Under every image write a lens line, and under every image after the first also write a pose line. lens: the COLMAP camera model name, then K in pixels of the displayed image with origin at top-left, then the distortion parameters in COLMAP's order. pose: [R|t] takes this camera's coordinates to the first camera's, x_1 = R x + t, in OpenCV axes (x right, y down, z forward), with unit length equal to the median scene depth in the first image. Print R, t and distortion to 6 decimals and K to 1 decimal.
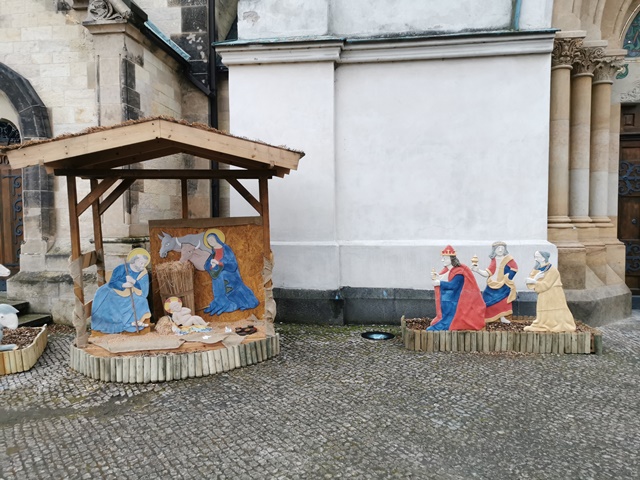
lens RADIAL K [[484.1, 0, 318.4], [0, 484.1, 239.4], [0, 0, 1]] dist [0.062024, -0.042585]
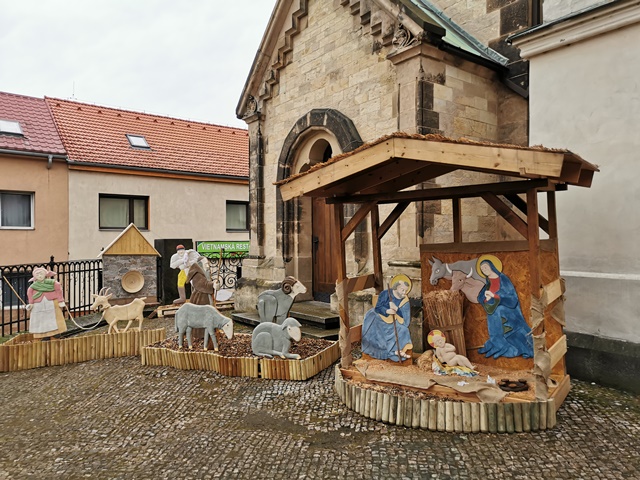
lens RADIAL K [[484.1, 0, 319.3], [0, 484.1, 240.5], [0, 0, 1]] dist [0.062024, -0.042585]
pose [[0.716055, -0.002738, -0.698038, 0.167979], [-0.023409, 0.999336, -0.027933, -0.016046], [0.697651, 0.036342, 0.715516, 0.190975]]
